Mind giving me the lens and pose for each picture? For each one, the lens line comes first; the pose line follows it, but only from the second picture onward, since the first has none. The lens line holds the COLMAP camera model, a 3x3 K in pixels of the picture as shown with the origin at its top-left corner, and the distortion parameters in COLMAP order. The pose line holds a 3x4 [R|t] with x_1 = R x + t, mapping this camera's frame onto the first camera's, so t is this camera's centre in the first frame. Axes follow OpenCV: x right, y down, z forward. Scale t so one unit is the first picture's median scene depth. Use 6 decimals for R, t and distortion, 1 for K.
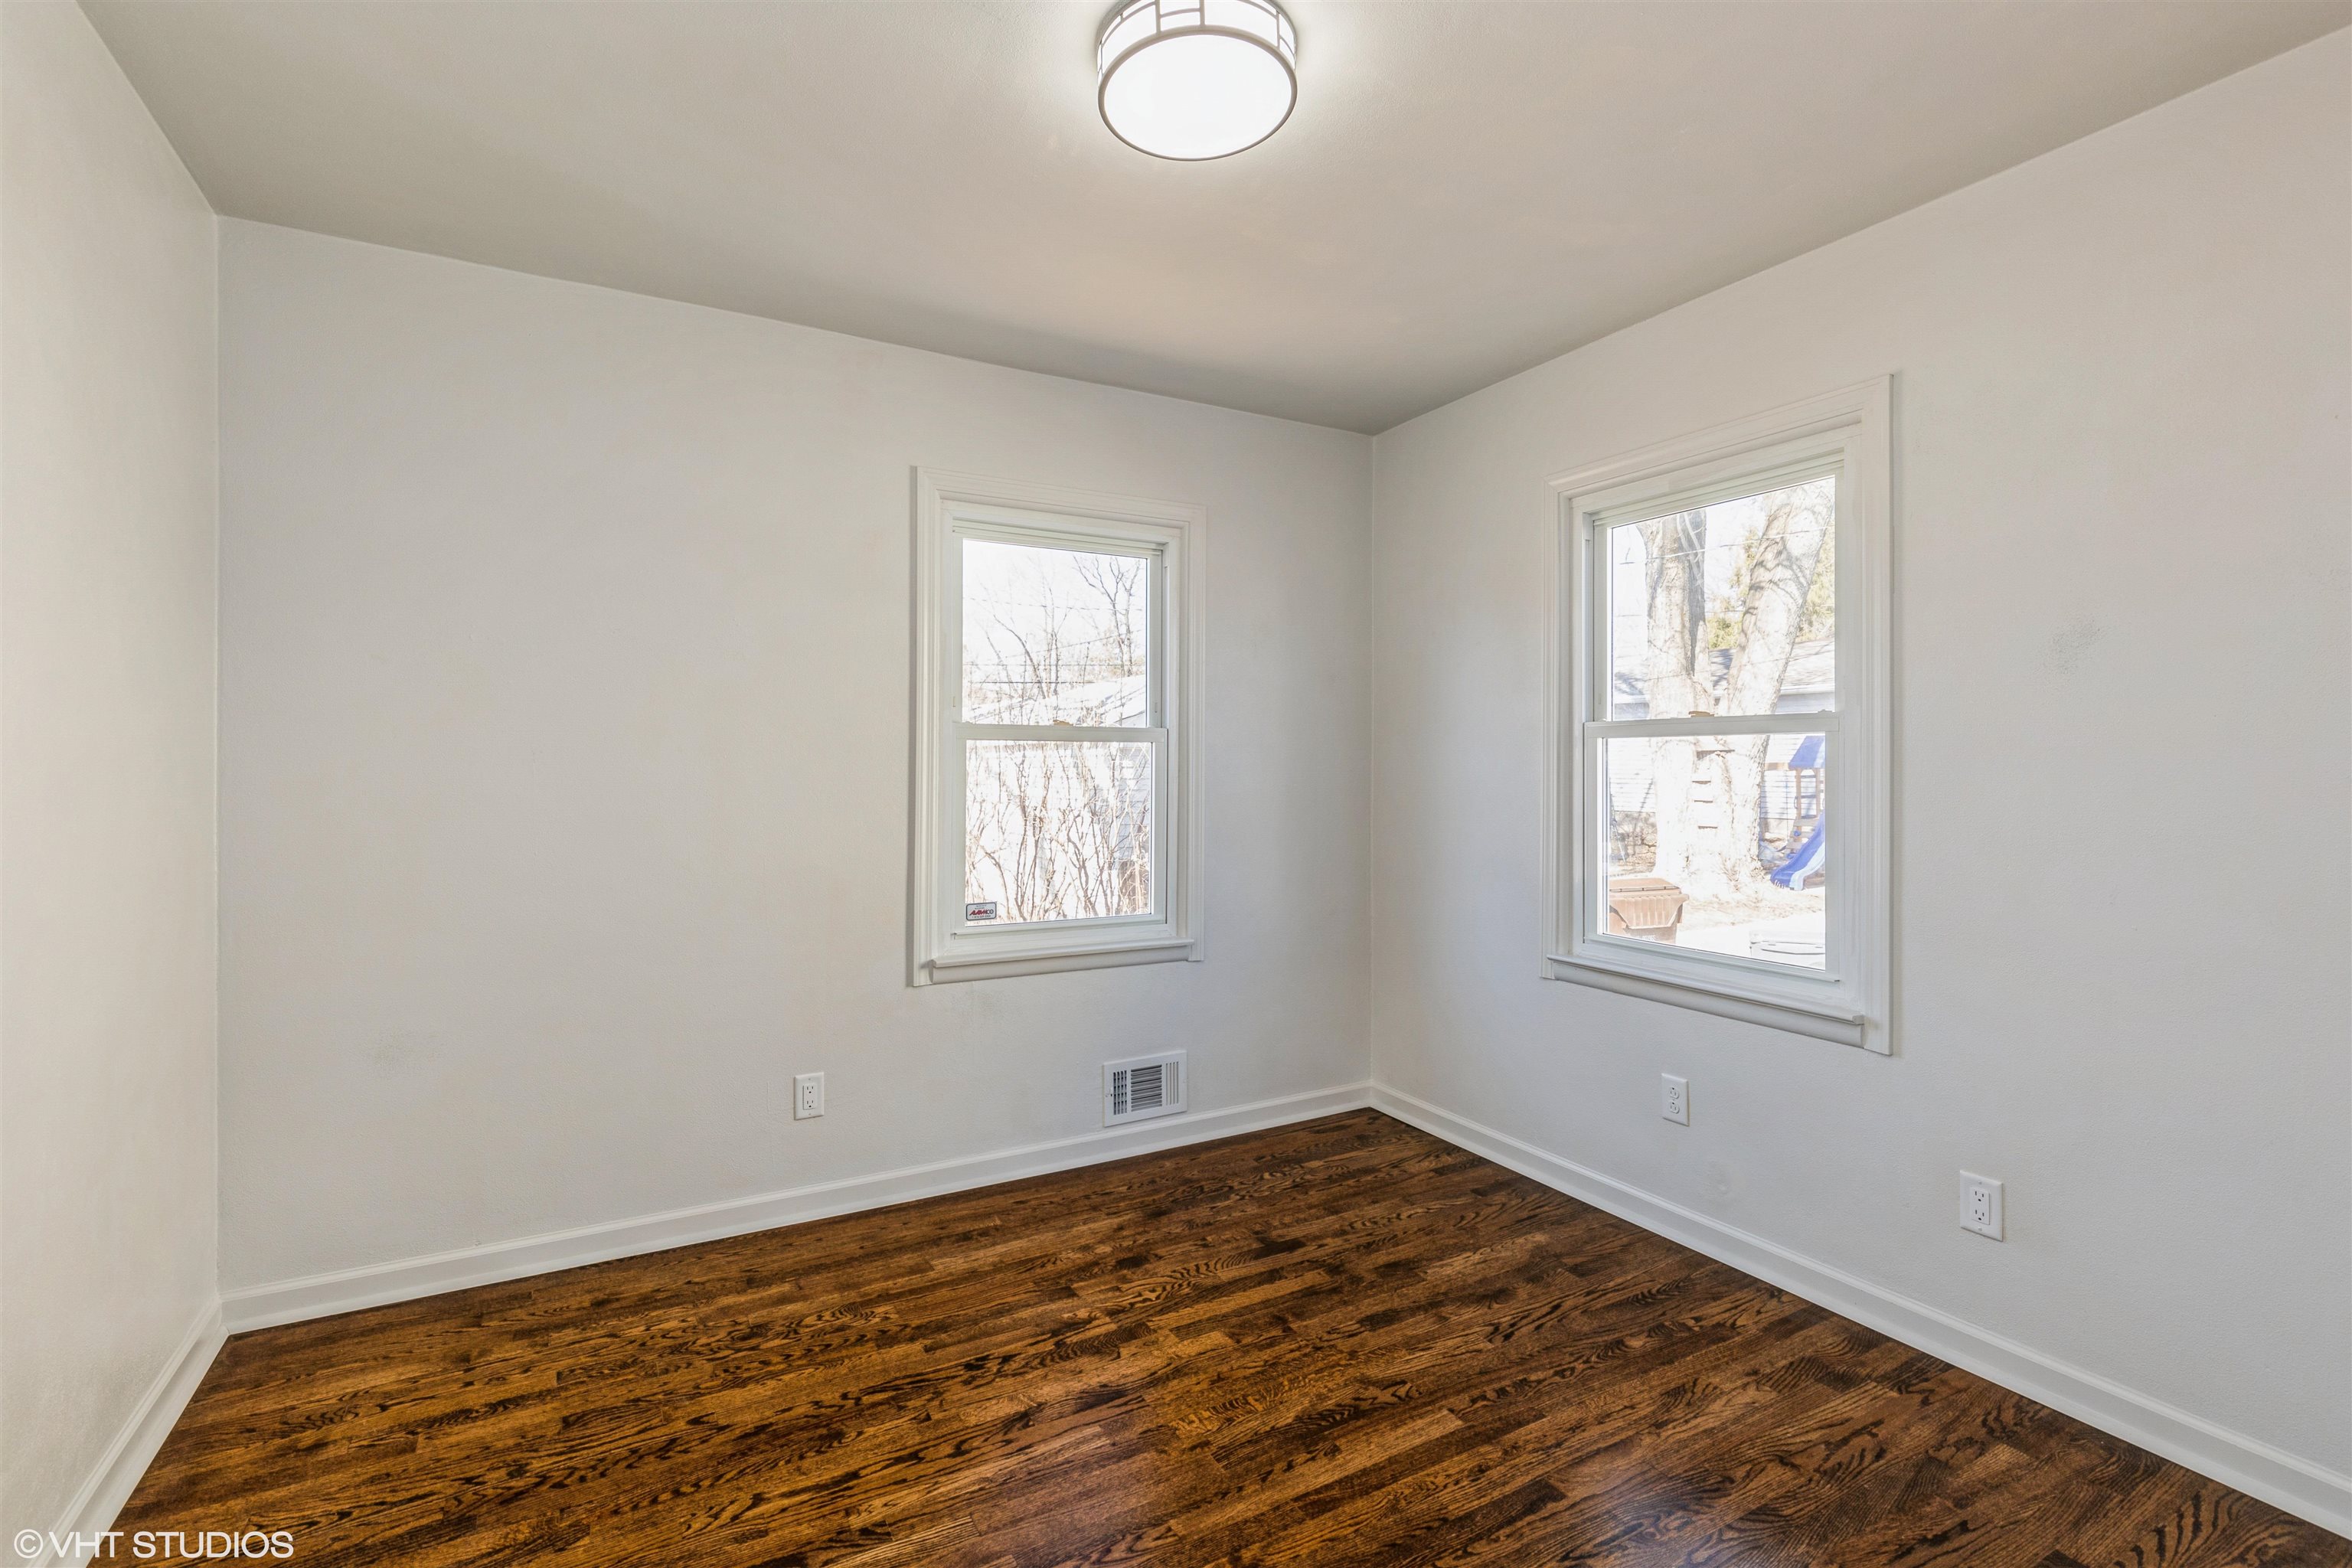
lens RADIAL K [[1053.4, 0, 1172.7], [0, 1053.4, 752.6], [0, 0, 1]] dist [0.002851, -0.000698]
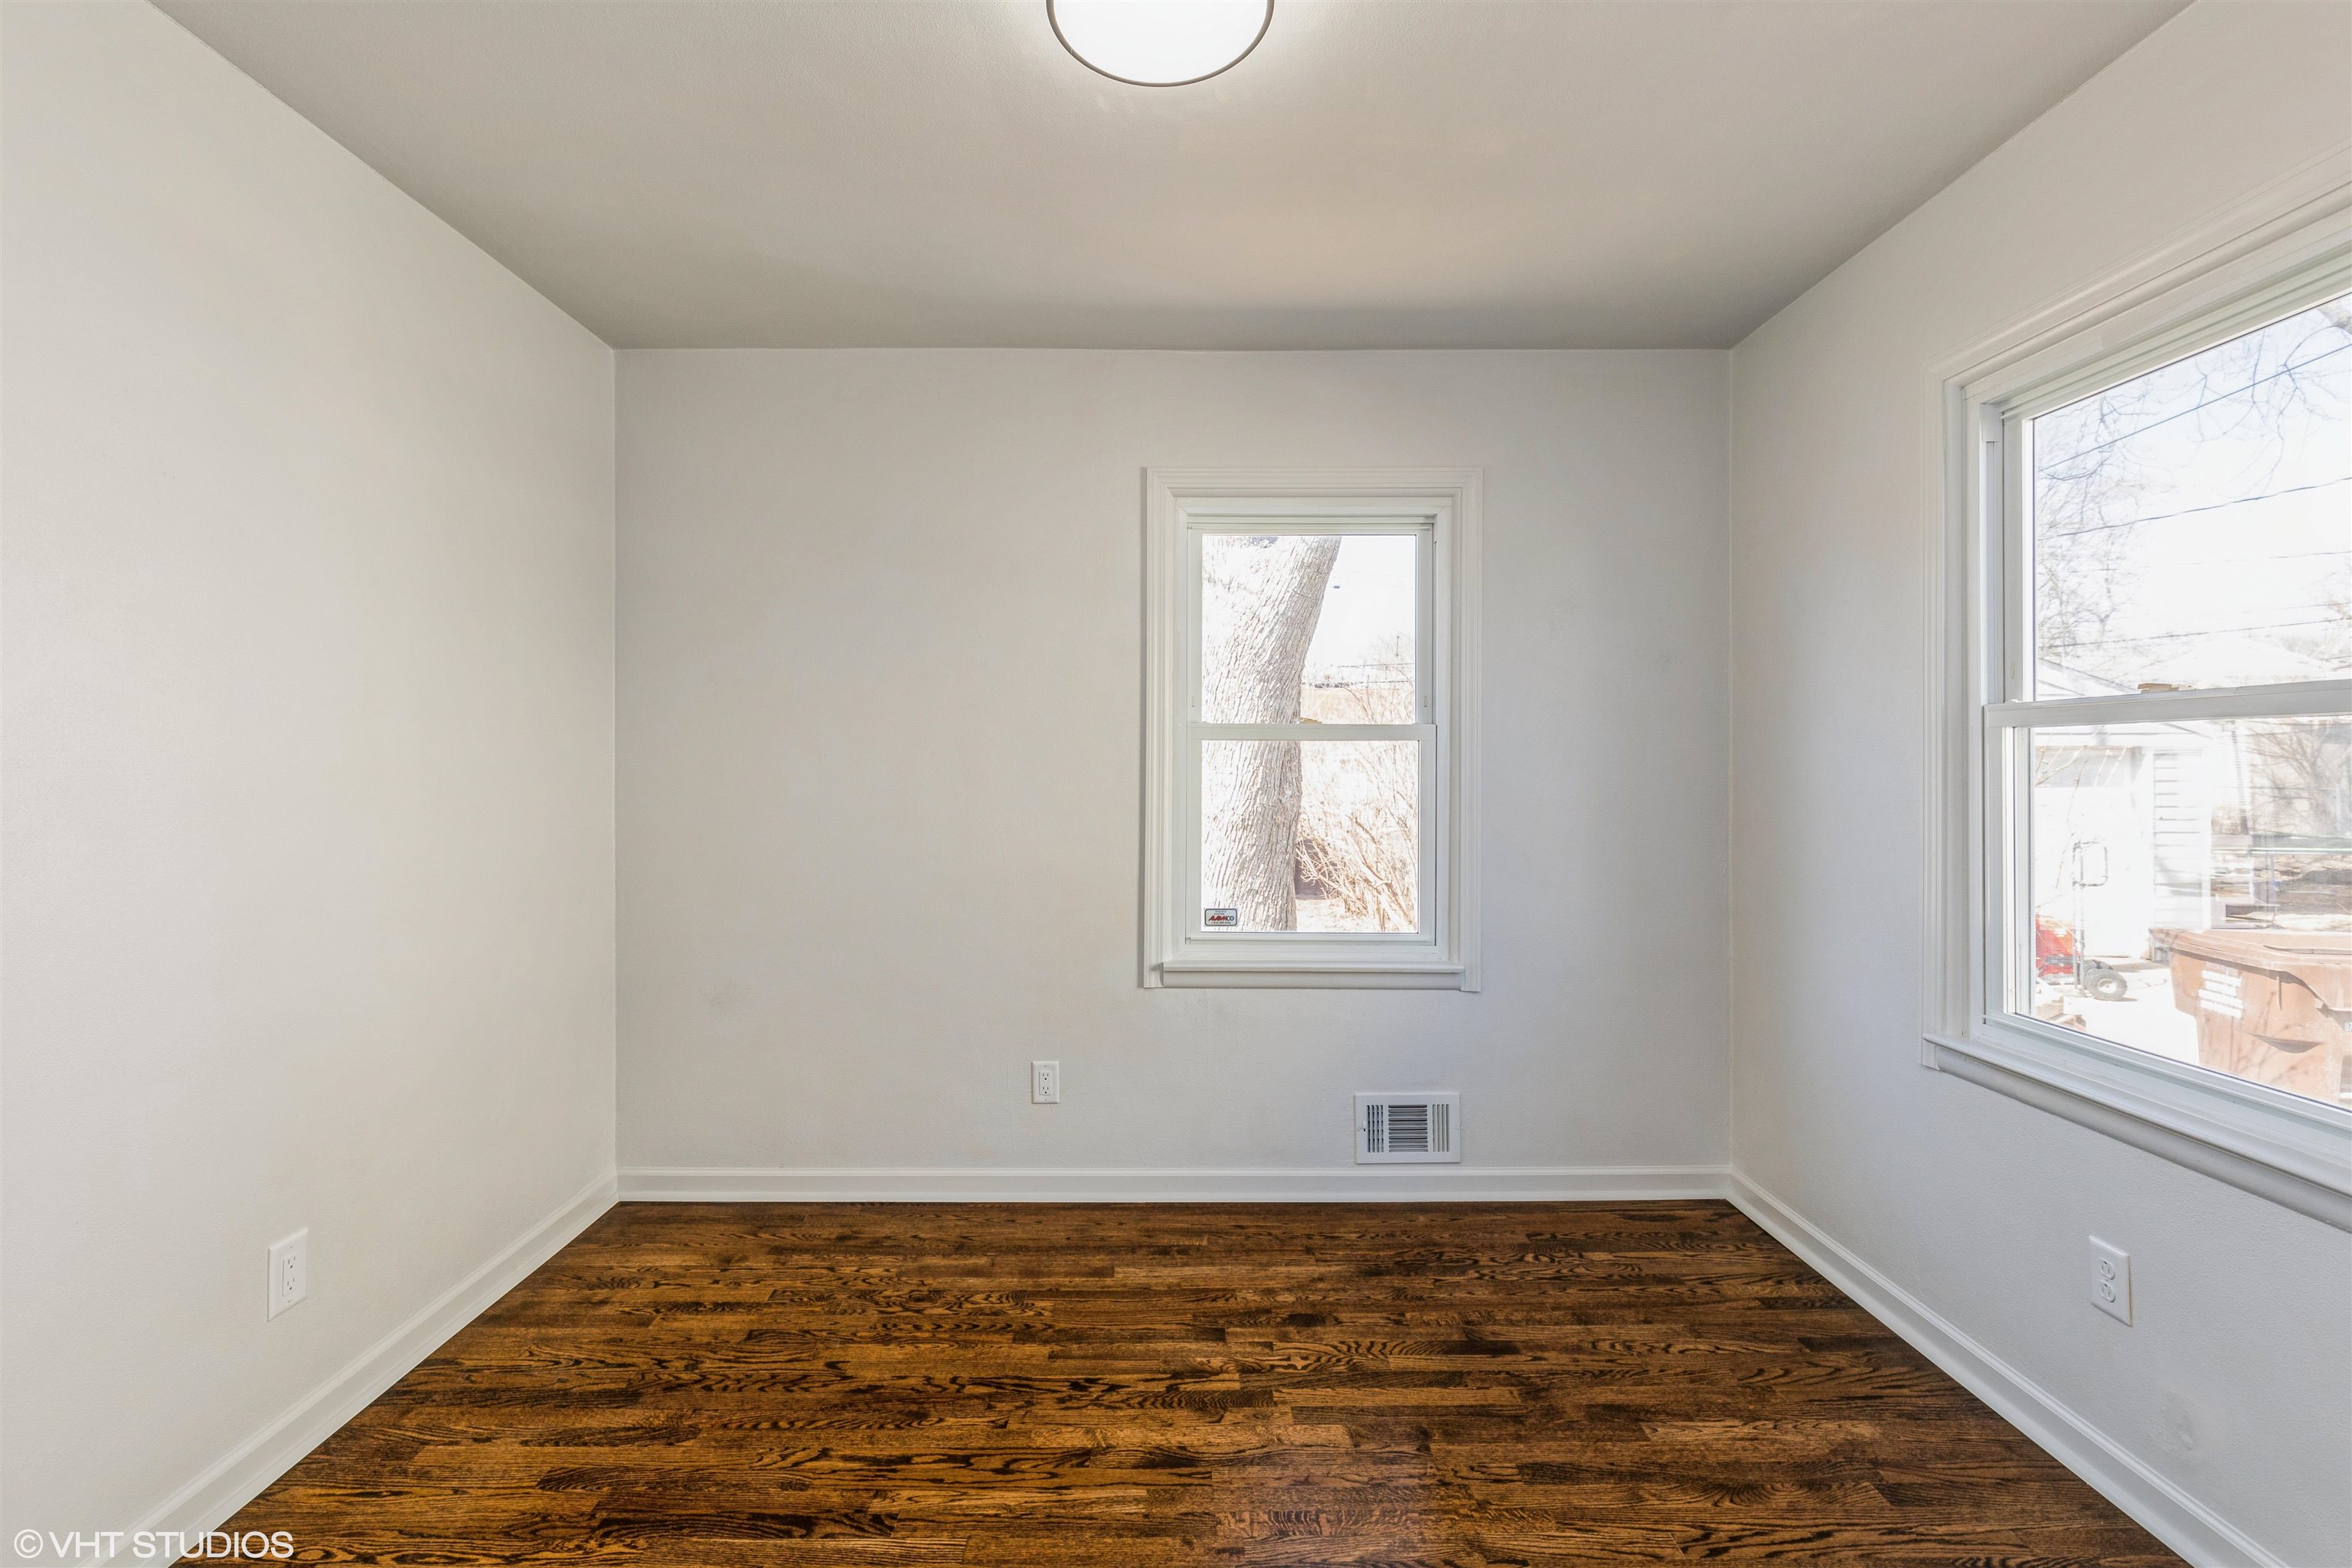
lens RADIAL K [[1053.4, 0, 1172.7], [0, 1053.4, 752.6], [0, 0, 1]] dist [0.002851, -0.000698]
pose [[0.879202, -0.004637, -0.476427, 0.306974], [0.004383, 0.999989, -0.001645, 0.001335], [0.476430, -0.000642, 0.879212, 0.165048]]
